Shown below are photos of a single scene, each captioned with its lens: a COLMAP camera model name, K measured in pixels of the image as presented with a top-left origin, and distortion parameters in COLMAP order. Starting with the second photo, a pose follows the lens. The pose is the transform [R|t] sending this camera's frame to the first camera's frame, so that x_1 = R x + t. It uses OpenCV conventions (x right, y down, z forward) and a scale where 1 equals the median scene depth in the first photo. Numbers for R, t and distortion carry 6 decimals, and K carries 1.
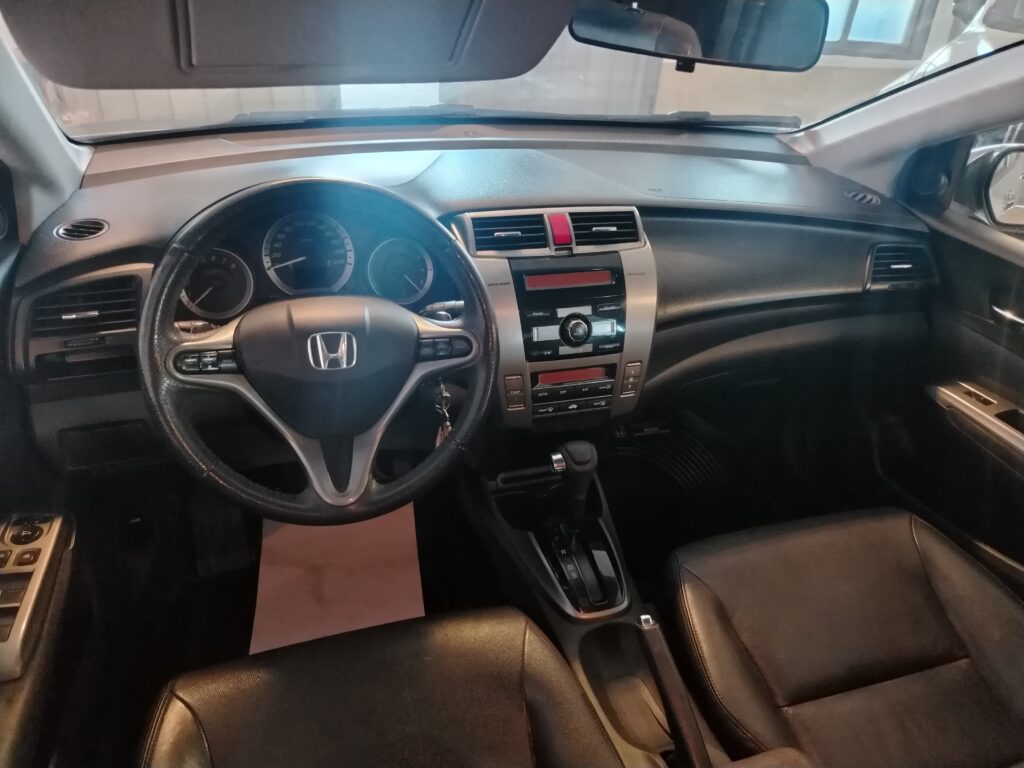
lens RADIAL K [[710.1, 0, 512.0], [0, 710.1, 384.0], [0, 0, 1]] dist [0.006114, -0.006378]
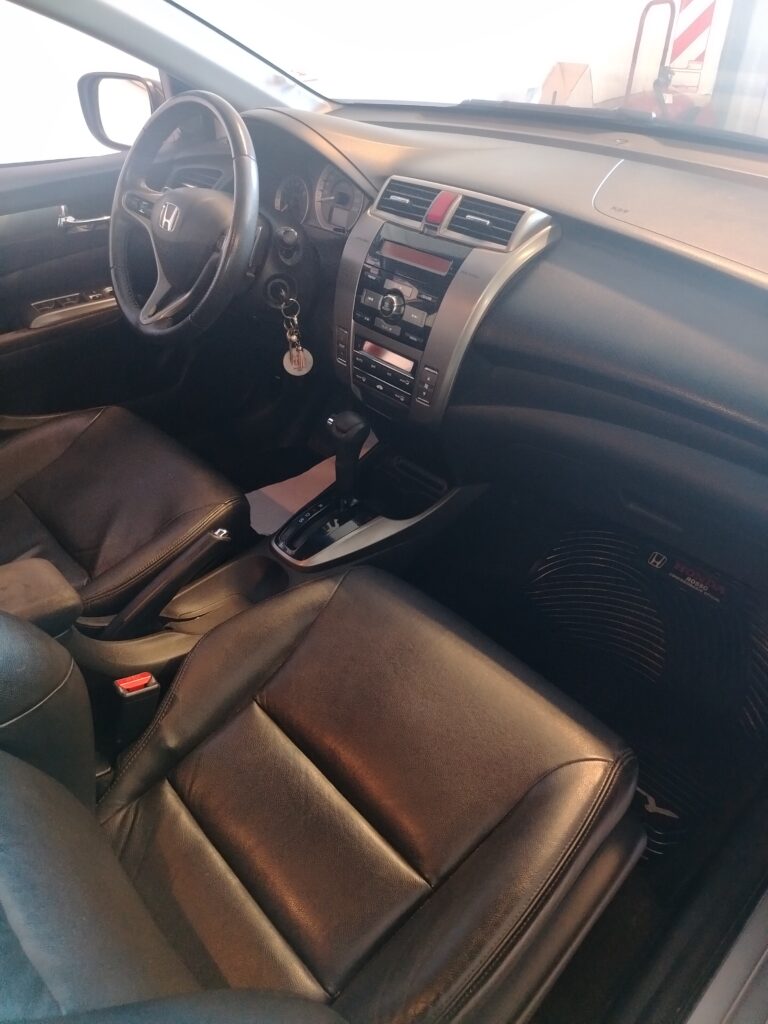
lens RADIAL K [[710.1, 0, 390.0], [0, 710.1, 515.2], [0, 0, 1]] dist [0.006114, -0.006378]
pose [[0.465869, 0.492733, -0.734969, 0.926625], [-0.451348, 0.846756, 0.281584, -0.104798], [0.761085, 0.200546, 0.616872, 0.437174]]
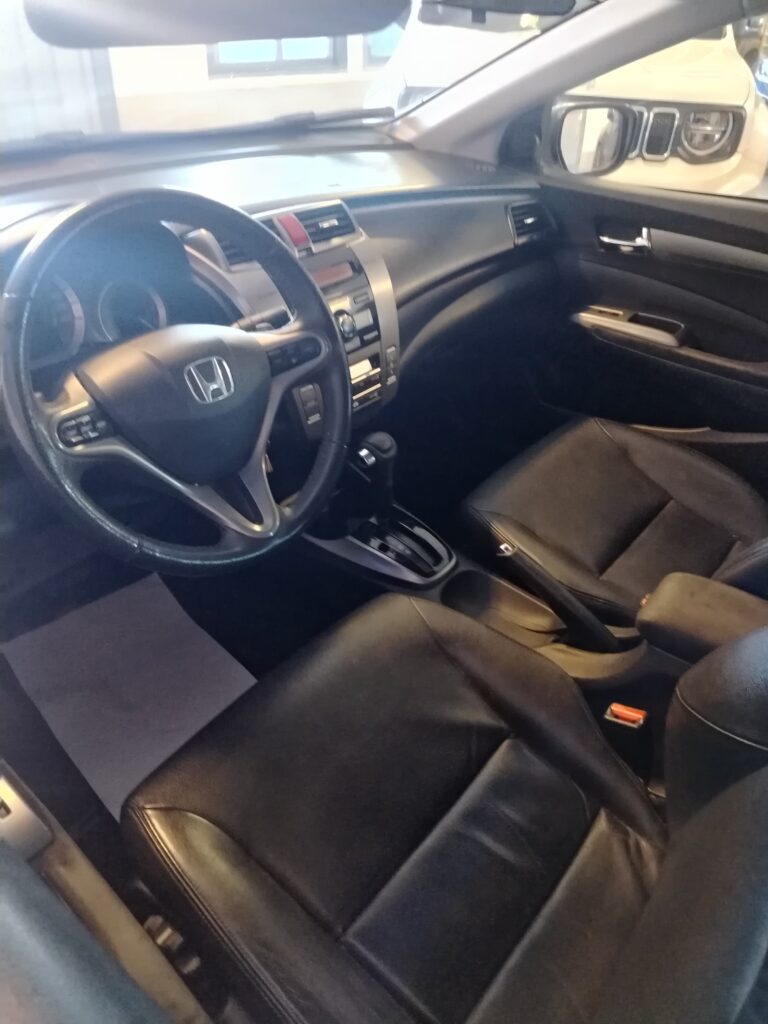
lens RADIAL K [[710.1, 0, 390.0], [0, 710.1, 515.2], [0, 0, 1]] dist [0.006114, -0.006378]
pose [[0.831204, -0.351108, 0.431072, -0.375741], [0.305499, 0.936251, 0.173506, 0.019771], [-0.464511, -0.012526, 0.885479, 0.065090]]
